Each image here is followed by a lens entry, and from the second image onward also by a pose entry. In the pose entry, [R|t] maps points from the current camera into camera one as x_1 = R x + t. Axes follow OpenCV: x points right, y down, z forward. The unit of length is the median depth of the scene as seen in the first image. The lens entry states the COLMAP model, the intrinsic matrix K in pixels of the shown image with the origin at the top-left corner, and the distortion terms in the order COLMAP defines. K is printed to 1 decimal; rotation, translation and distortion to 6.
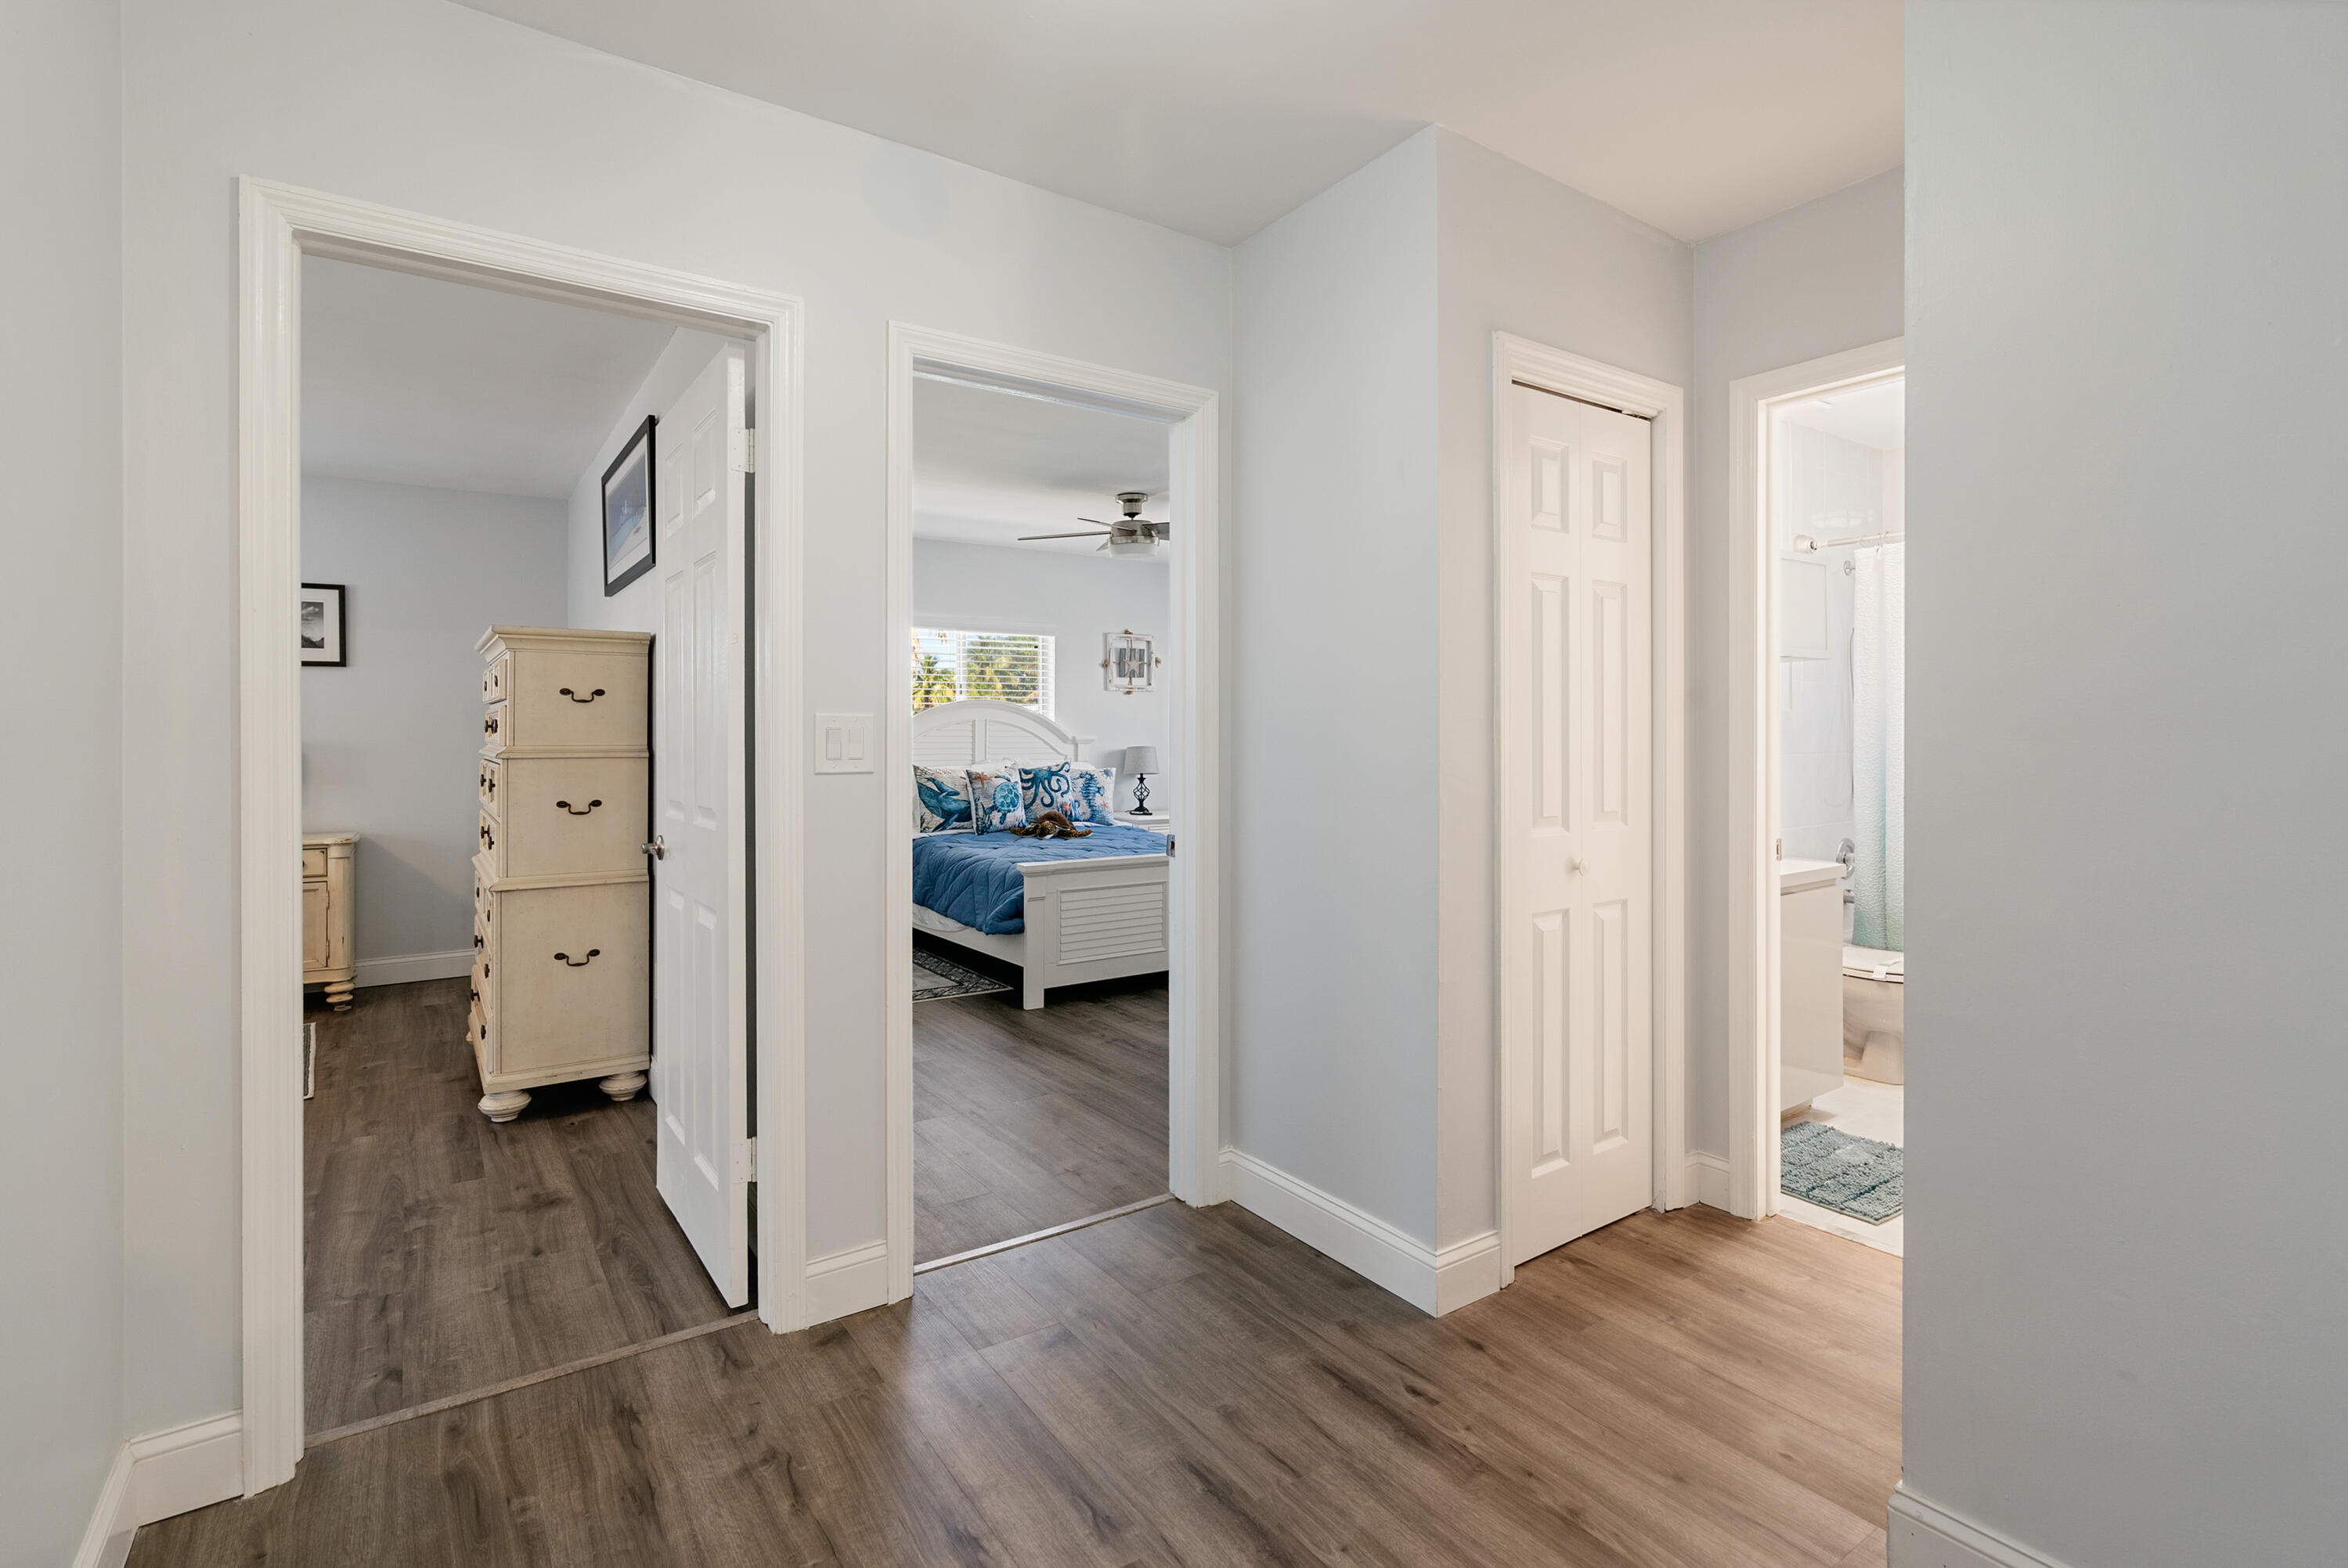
lens RADIAL K [[1099.5, 0, 1174.3], [0, 1099.5, 740.2], [0, 0, 1]] dist [-0.012031, -0.000511]
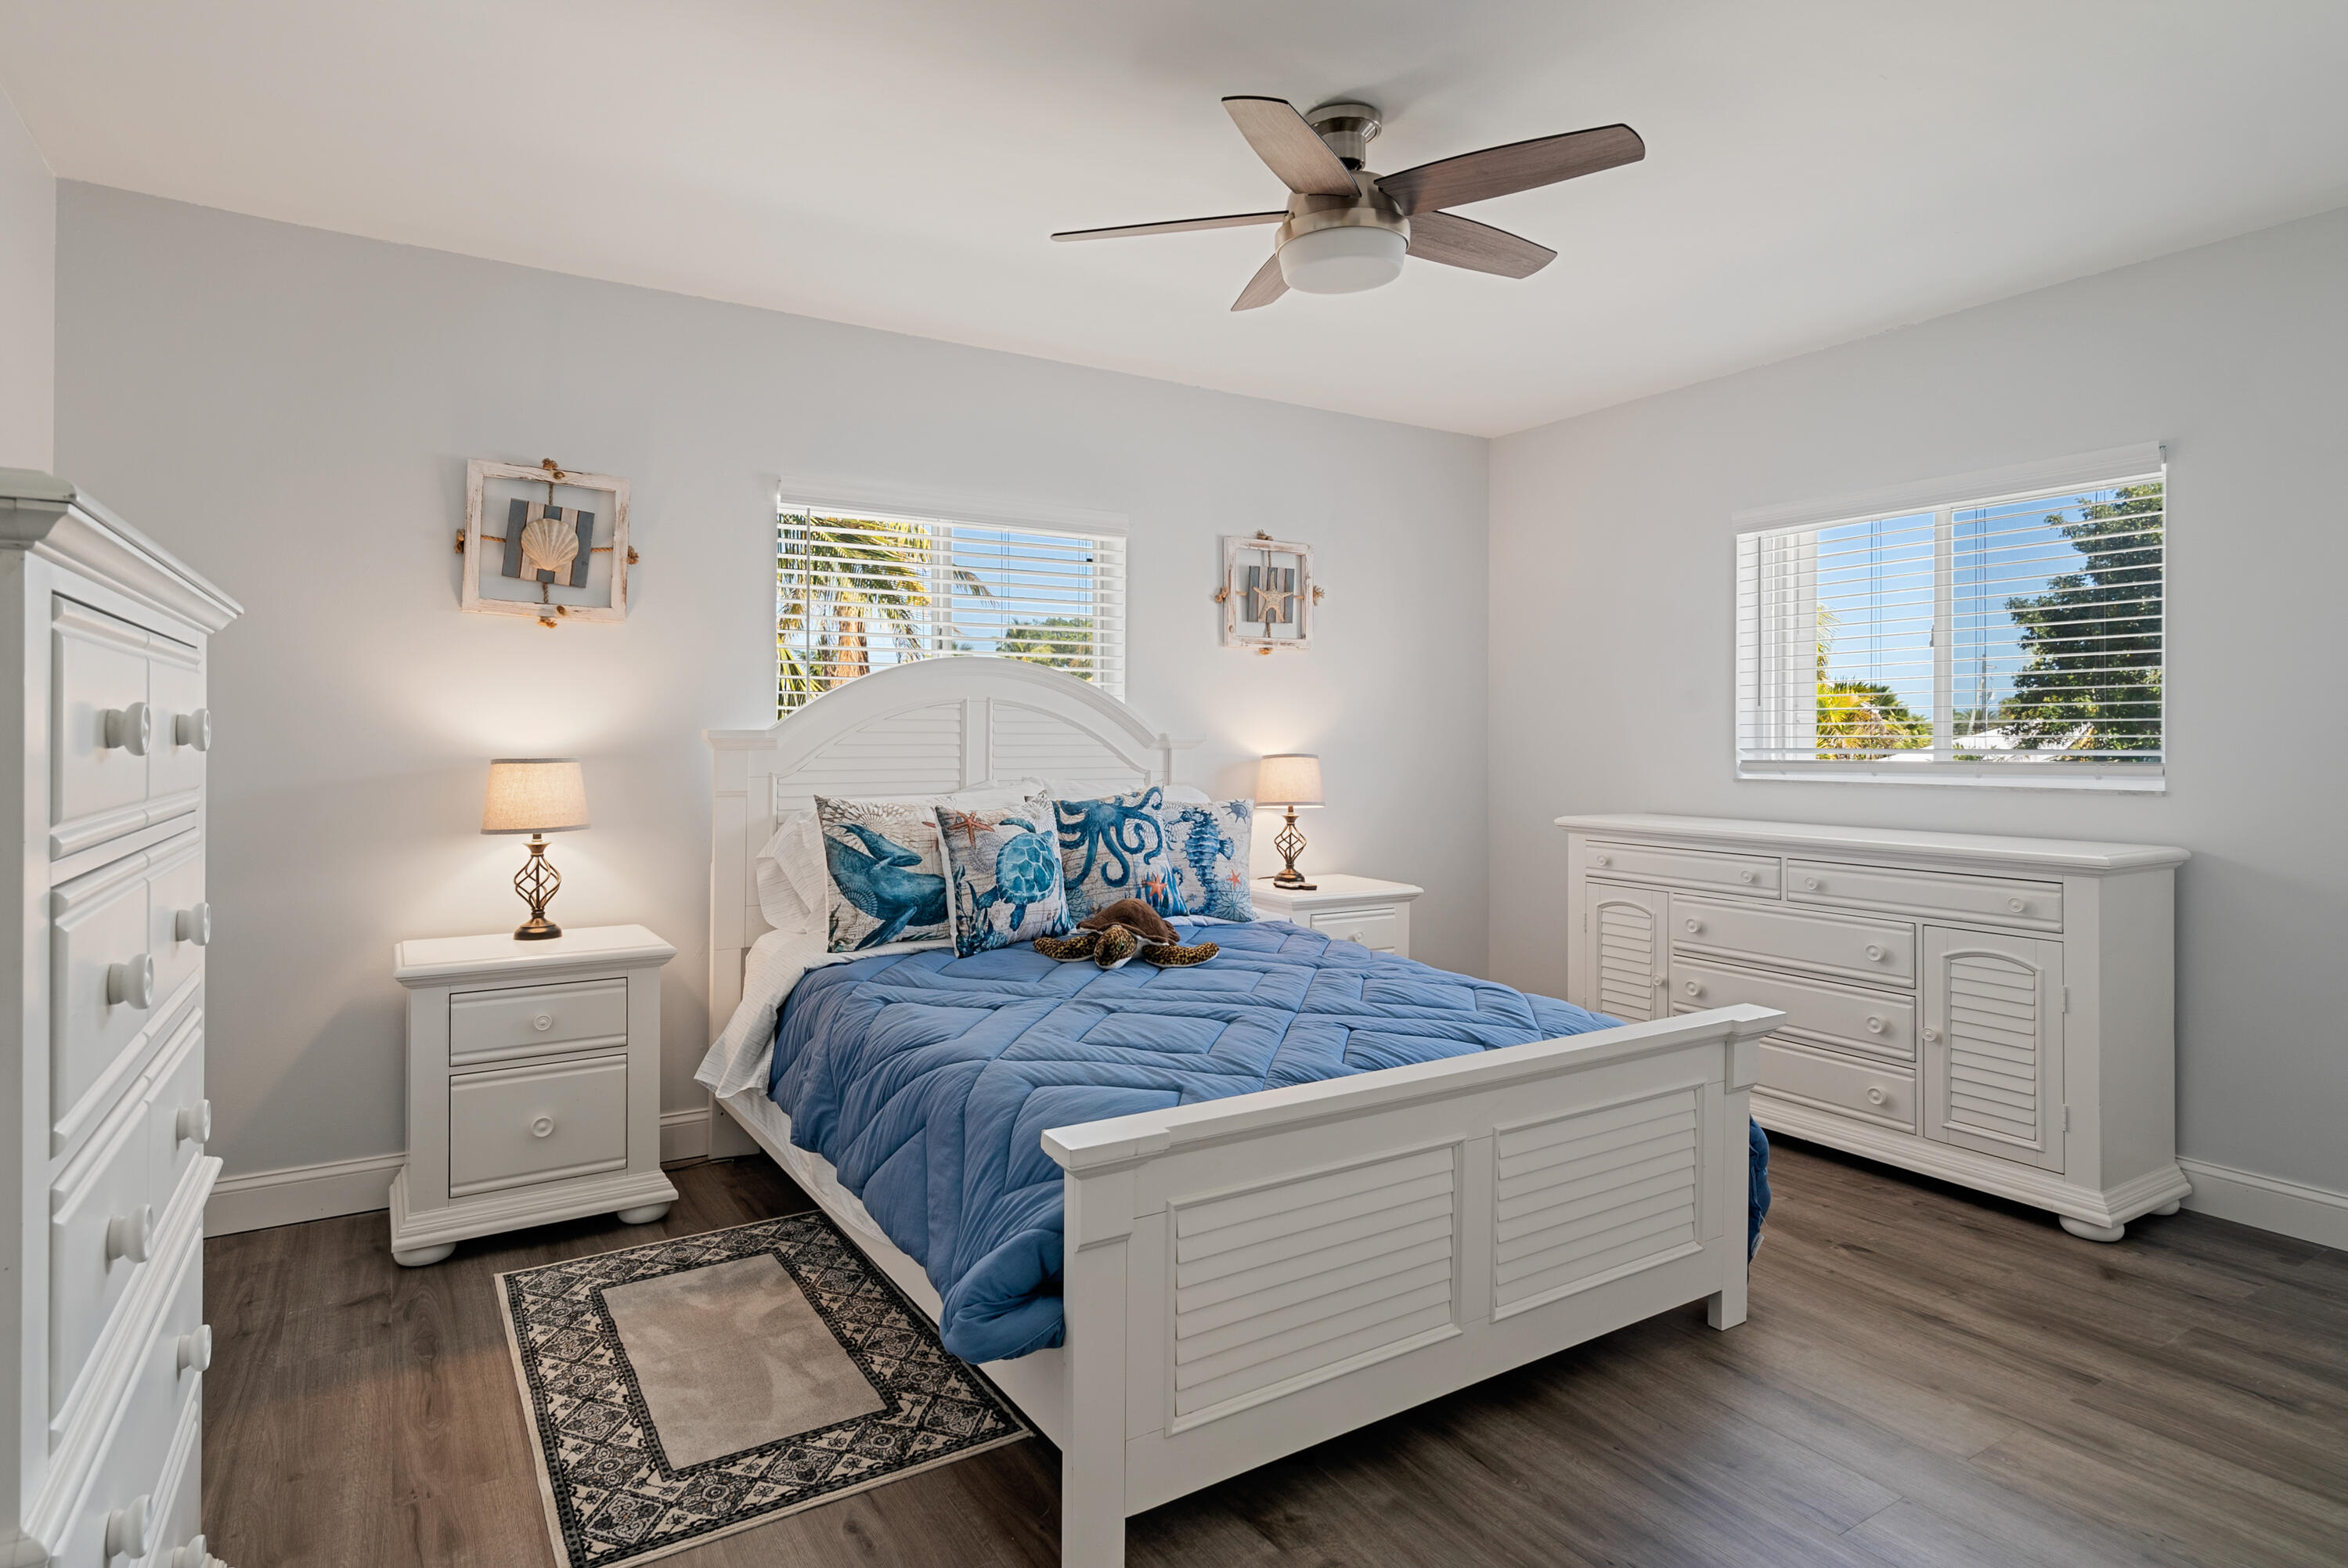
lens RADIAL K [[1242.9, 0, 1172.2], [0, 1242.9, 762.2], [0, 0, 1]] dist [-0.000079, -0.000087]
pose [[0.998727, 0.004165, -0.050265, -0.065712], [-0.003454, 0.999893, 0.014204, 0.001378], [0.050318, -0.014013, 0.998635, 0.482380]]
